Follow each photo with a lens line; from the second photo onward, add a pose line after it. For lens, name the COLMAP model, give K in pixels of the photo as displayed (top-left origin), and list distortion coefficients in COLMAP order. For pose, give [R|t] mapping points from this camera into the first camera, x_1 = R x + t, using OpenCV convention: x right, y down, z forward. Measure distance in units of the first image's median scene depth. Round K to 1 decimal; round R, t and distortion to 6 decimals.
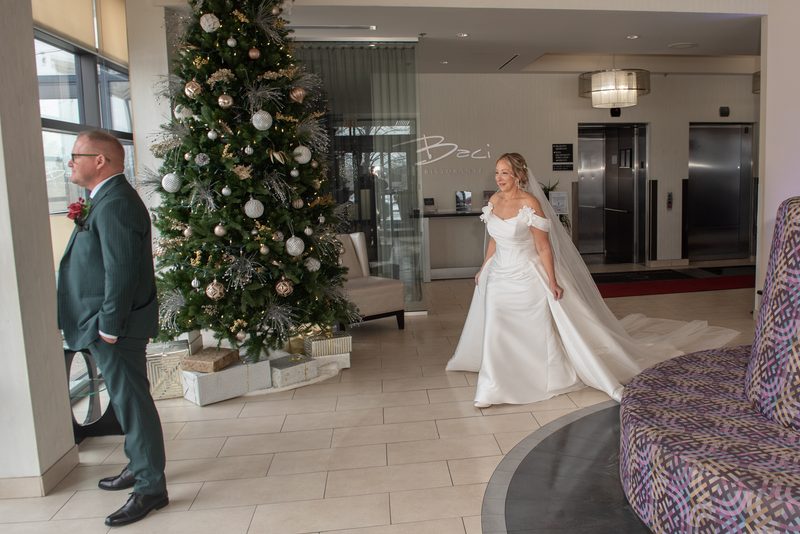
lens RADIAL K [[696.7, 0, 498.6], [0, 696.7, 261.8], [0, 0, 1]] dist [-0.054962, 0.004243]
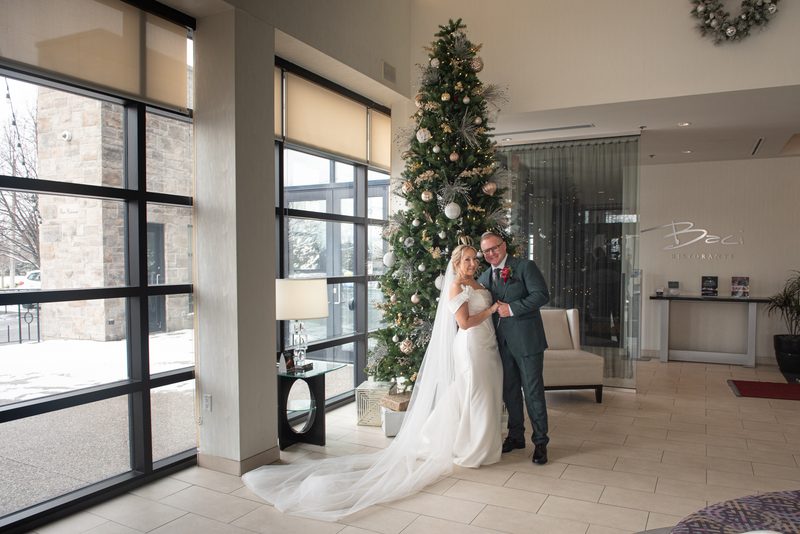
lens RADIAL K [[590.6, 0, 400.9], [0, 590.6, 282.1], [0, 0, 1]] dist [-0.045040, -0.000077]
pose [[0.796623, 0.047380, -0.602617, 0.216858], [-0.095031, 0.994343, -0.047446, -0.021831], [0.596960, 0.095064, 0.796619, 0.129596]]
